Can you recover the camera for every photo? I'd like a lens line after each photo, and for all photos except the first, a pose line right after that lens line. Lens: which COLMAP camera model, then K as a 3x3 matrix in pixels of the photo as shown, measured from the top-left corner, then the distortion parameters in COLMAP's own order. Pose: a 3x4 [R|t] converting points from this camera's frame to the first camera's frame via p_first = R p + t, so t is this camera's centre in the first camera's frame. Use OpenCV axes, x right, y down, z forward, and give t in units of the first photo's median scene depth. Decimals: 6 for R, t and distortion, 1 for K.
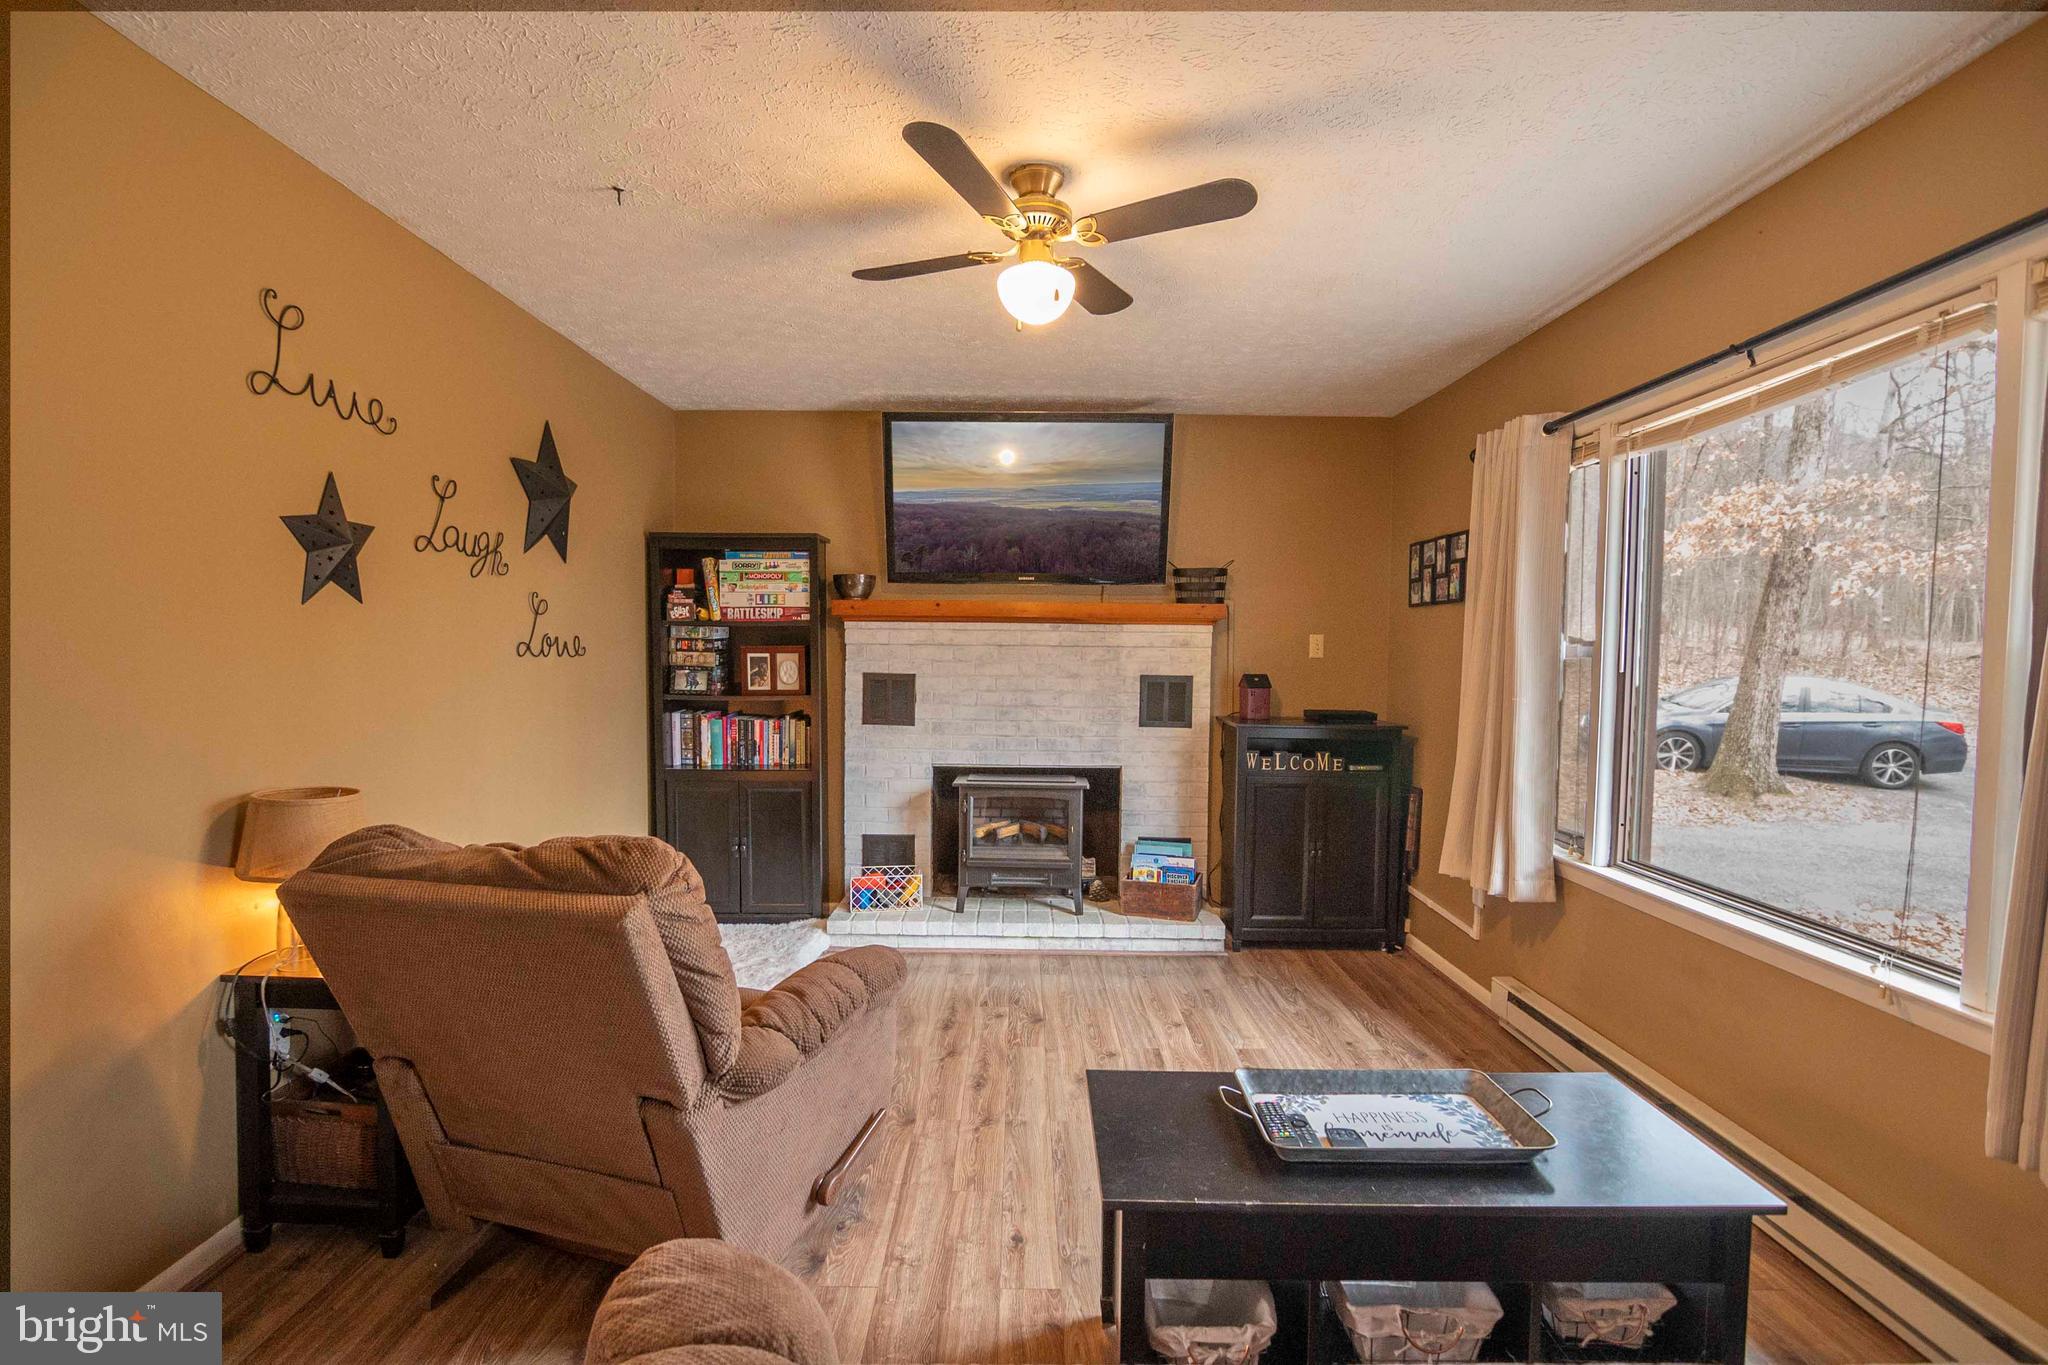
lens RADIAL K [[1004.2, 0, 1022.8], [0, 1004.2, 699.5], [0, 0, 1]] dist [-0.026611, 0.006290]
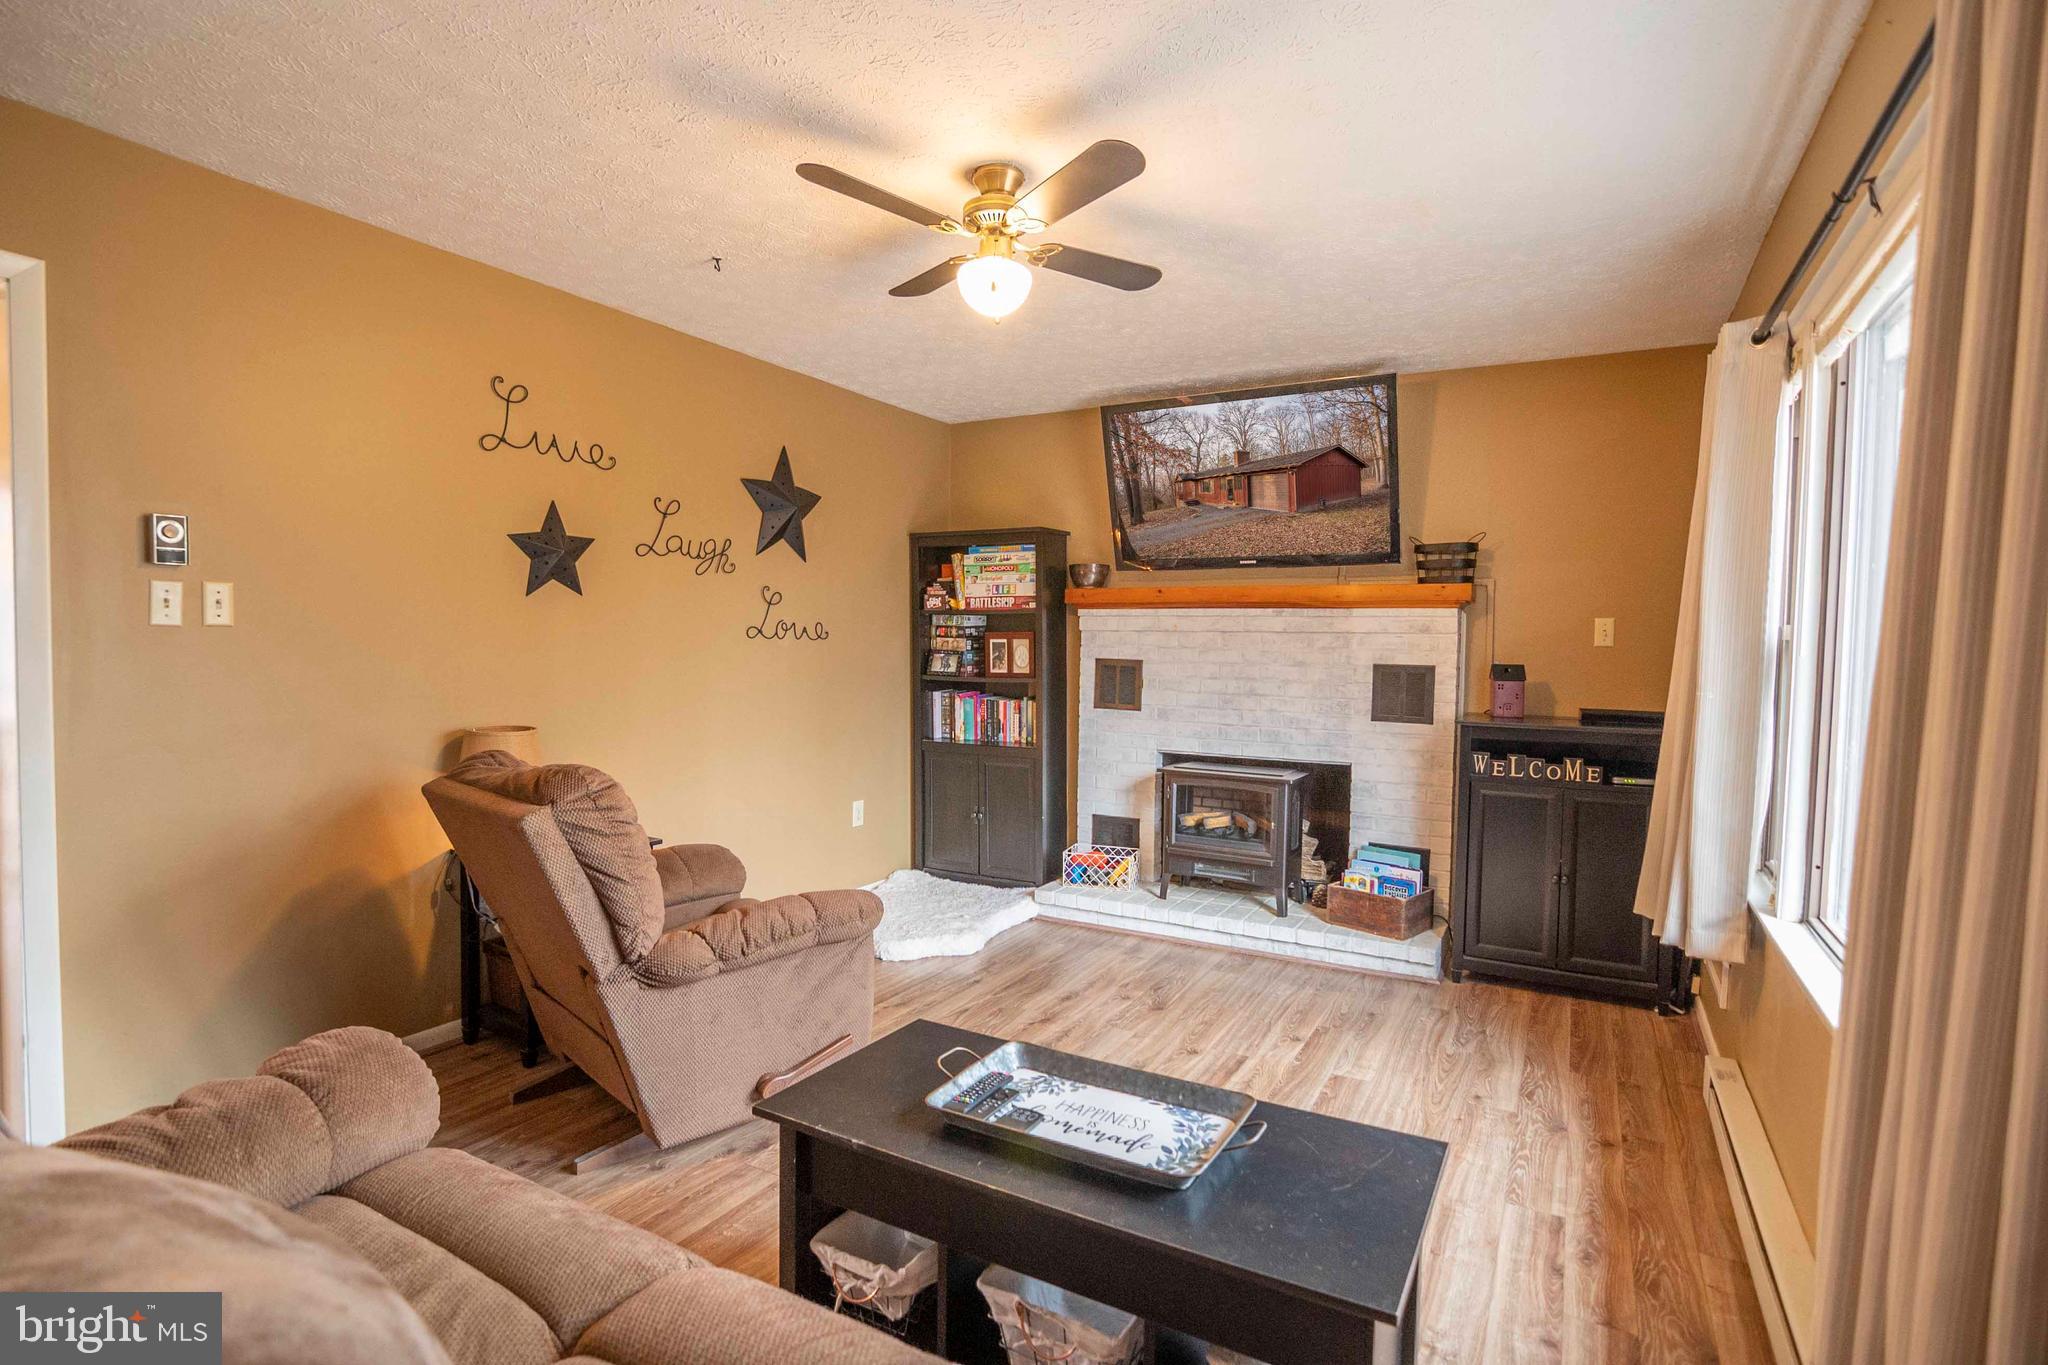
lens RADIAL K [[1008.4, 0, 1020.9], [0, 1008.4, 688.2], [0, 0, 1]] dist [-0.026648, 0.008769]
pose [[0.873520, 0.024563, -0.486168, 0.296821], [-0.028633, 0.999590, -0.000944, 0.007948], [0.485945, 0.014745, 0.873865, 0.051712]]
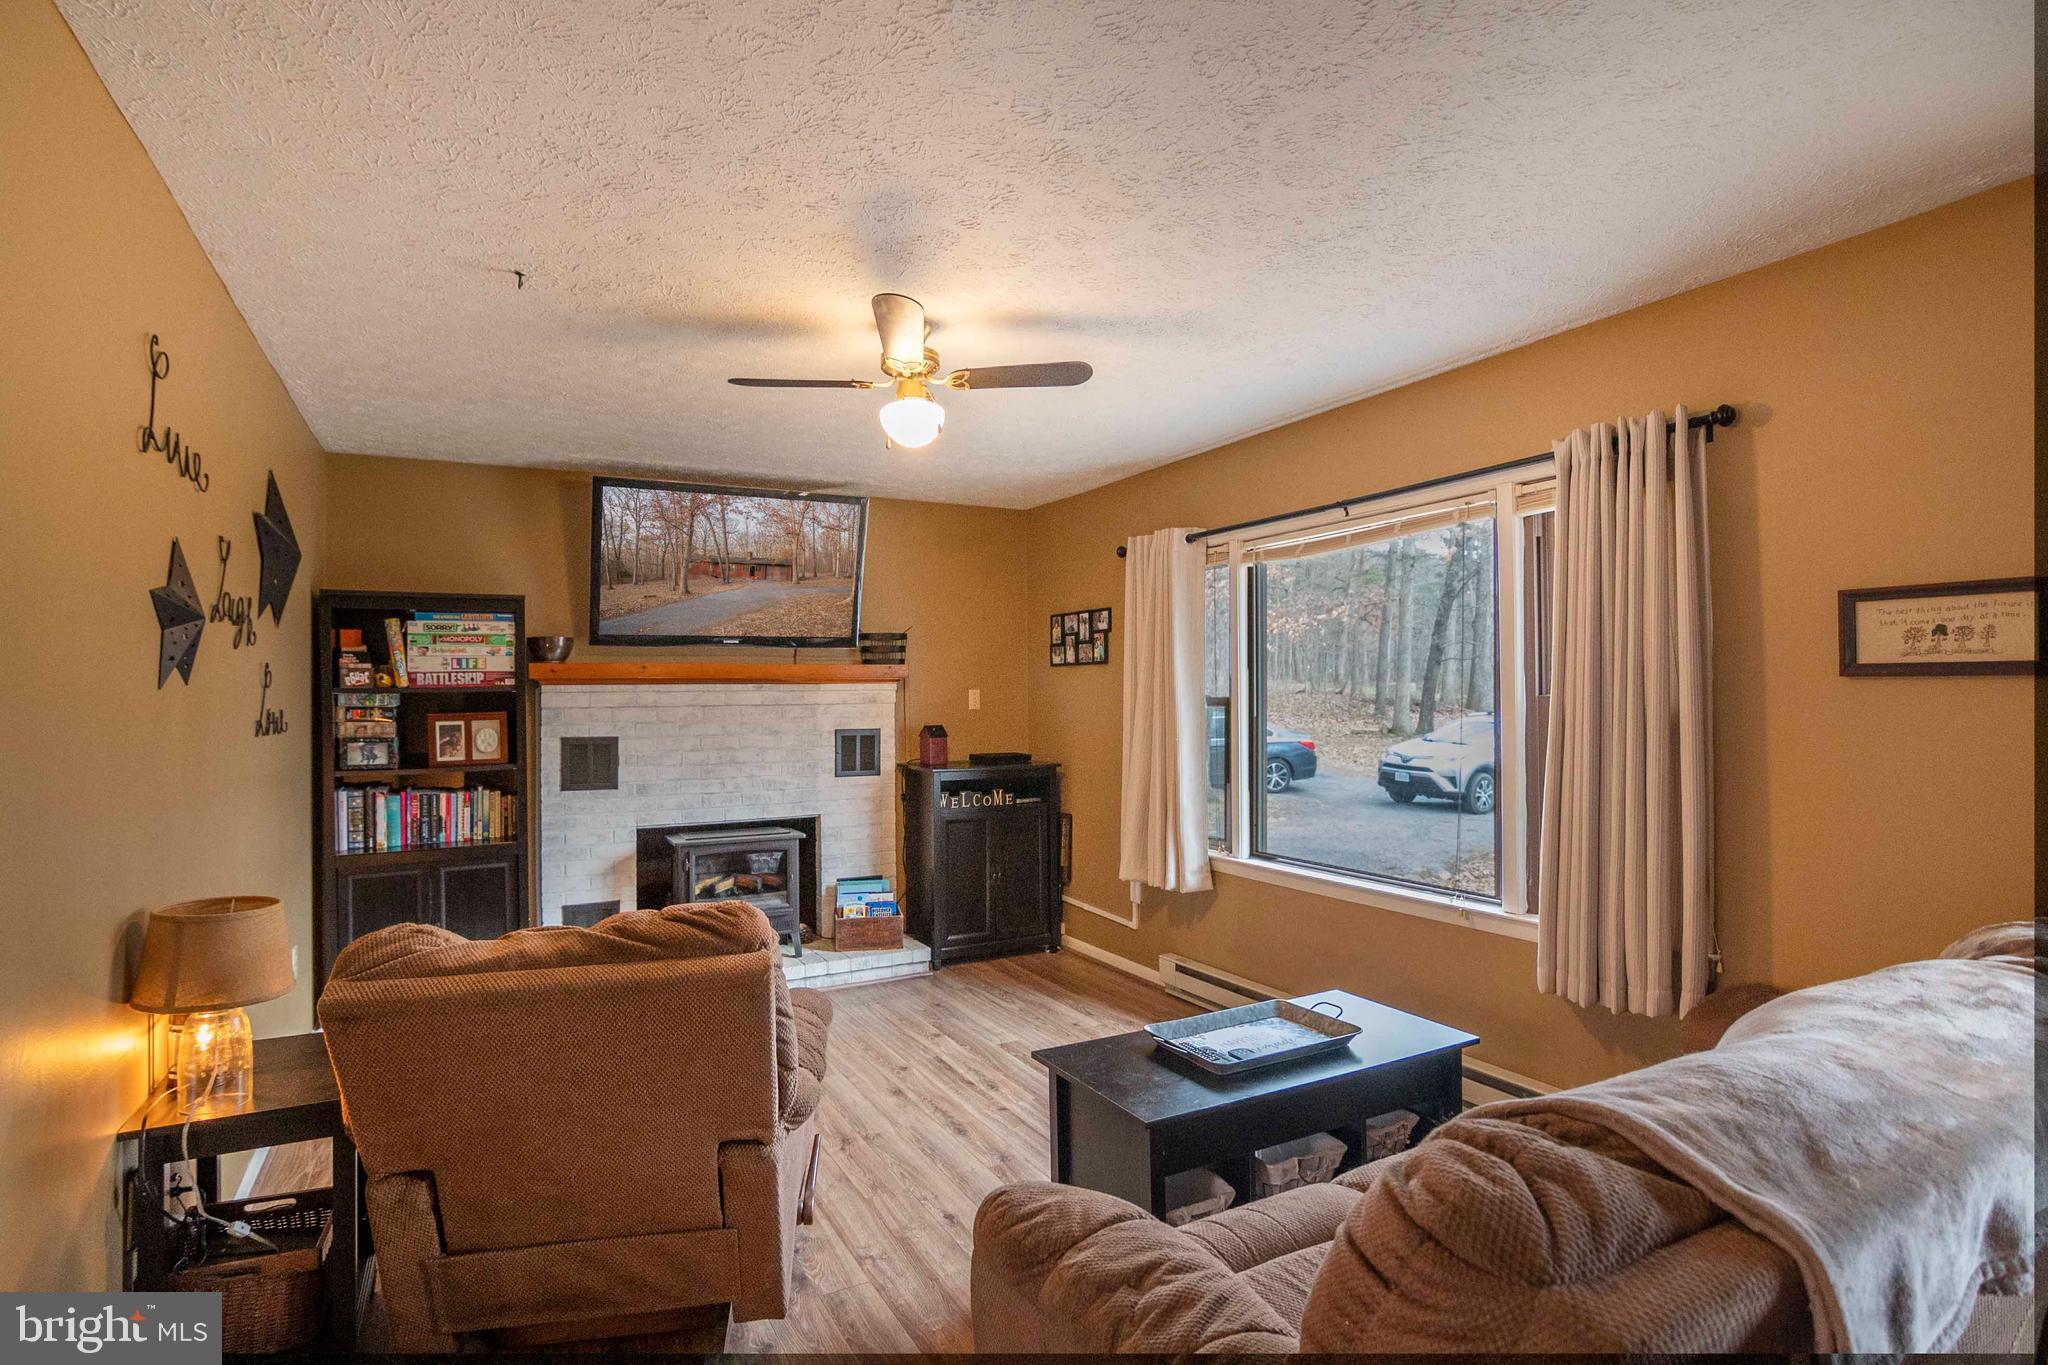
lens RADIAL K [[1000.4, 0, 995.7], [0, 1000.4, 690.6], [0, 0, 1]] dist [-0.019953, 0.000360]
pose [[0.885933, -0.018253, 0.463453, -0.244811], [0.042626, 0.998201, -0.042170, -0.014168], [-0.461850, 0.057115, 0.885117, -0.051272]]
